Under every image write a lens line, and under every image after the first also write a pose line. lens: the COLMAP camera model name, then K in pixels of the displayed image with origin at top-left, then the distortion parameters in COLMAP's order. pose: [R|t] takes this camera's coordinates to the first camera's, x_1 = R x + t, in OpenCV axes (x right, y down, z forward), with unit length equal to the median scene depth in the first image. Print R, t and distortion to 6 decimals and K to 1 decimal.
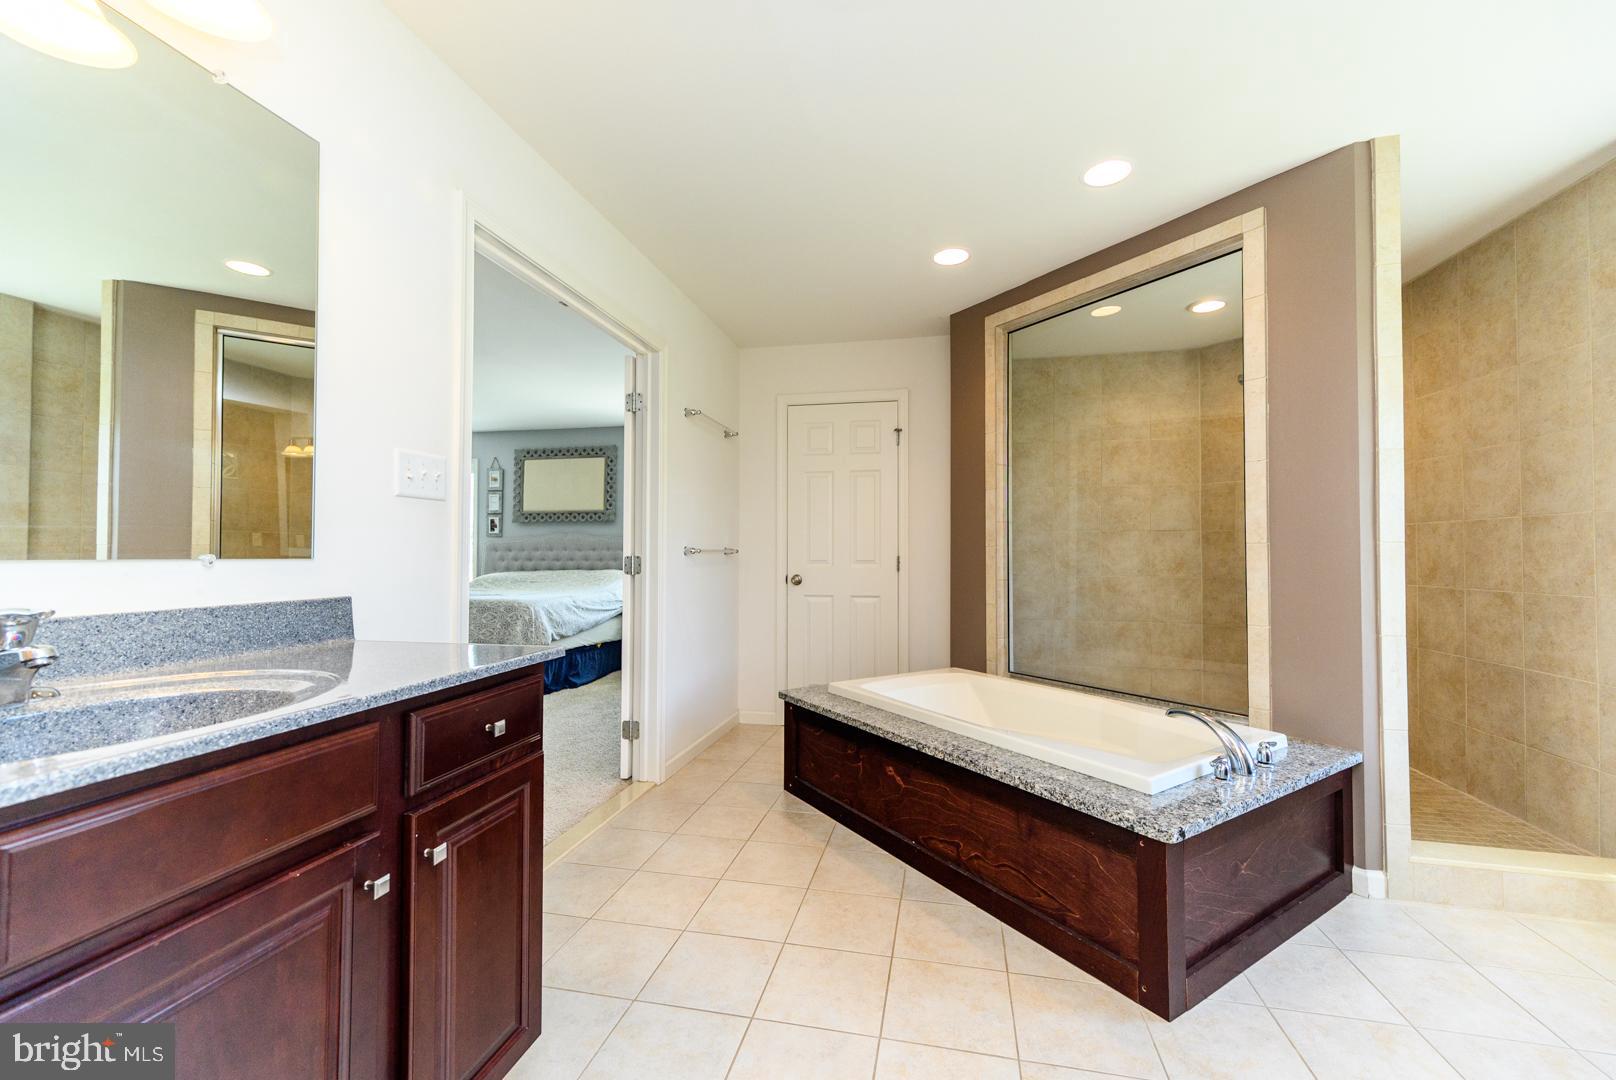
lens RADIAL K [[635.7, 0, 809.6], [0, 635.7, 540.1], [0, 0, 1]] dist [0.000295, -0.000166]
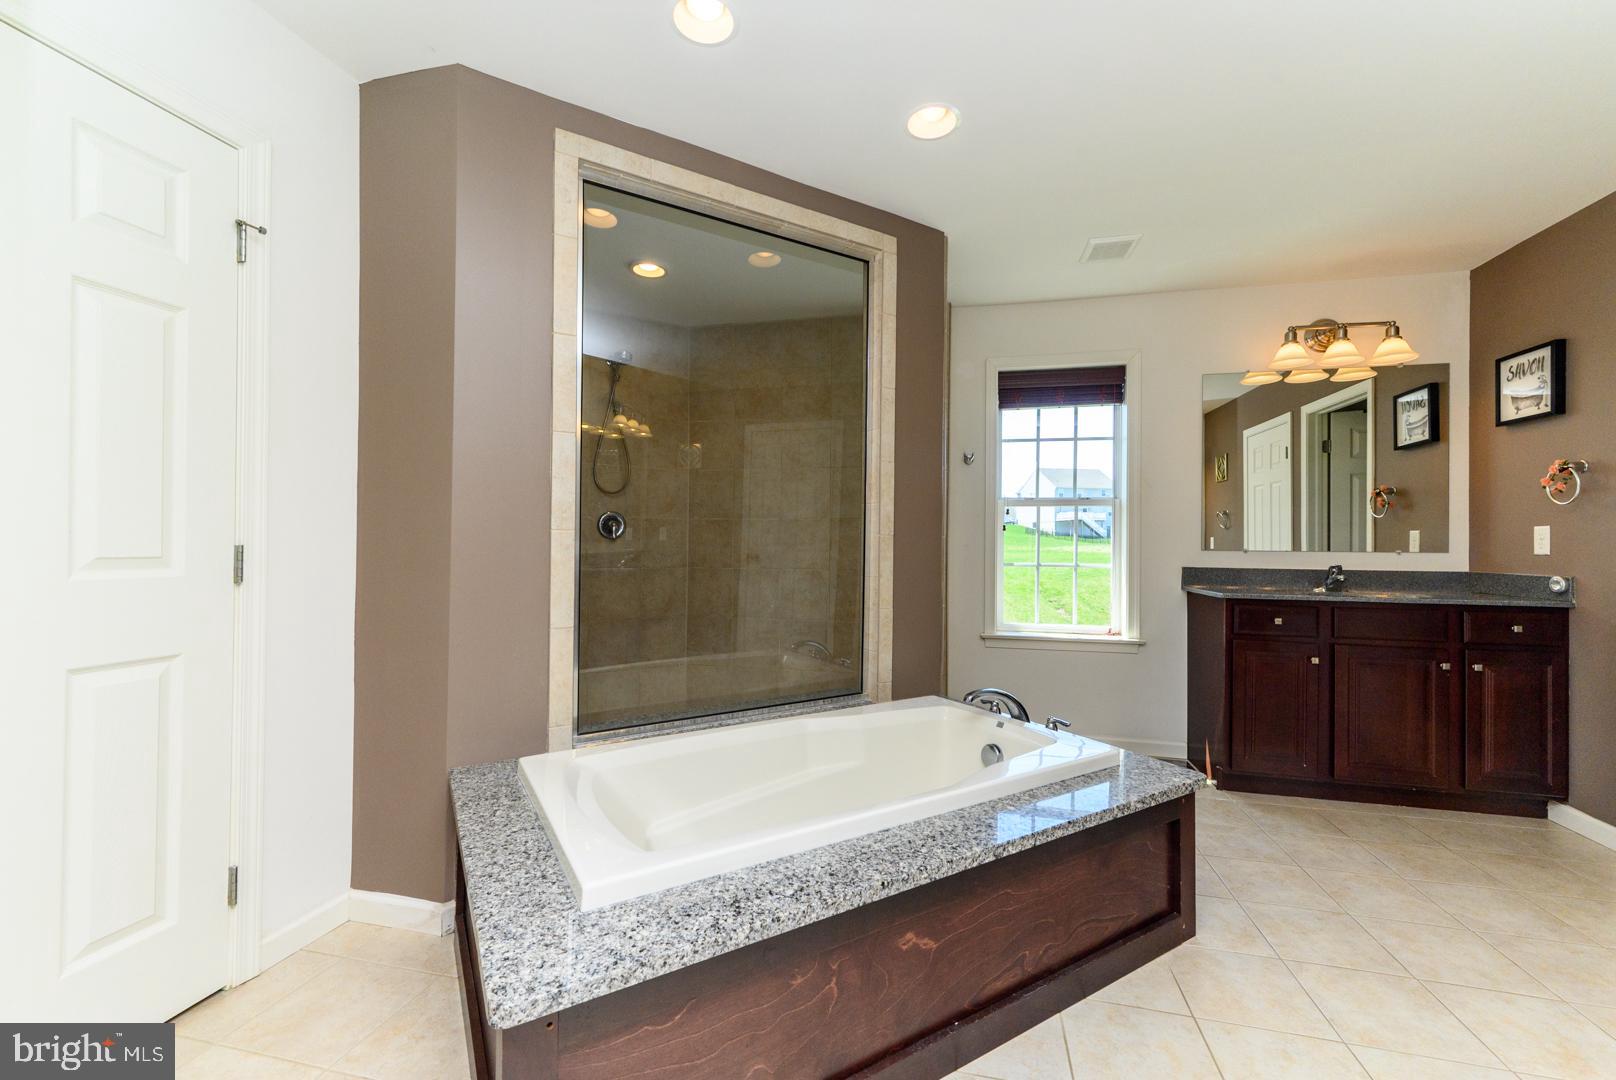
lens RADIAL K [[655.3, 0, 808.0], [0, 655.3, 540.0], [0, 0, 1]] dist [0.000961, 0.000058]
pose [[0.032133, 0.007470, 0.999456, -0.440991], [-0.029785, 0.999535, -0.006513, 0.025079], [-0.999040, -0.029559, 0.032341, 1.076827]]
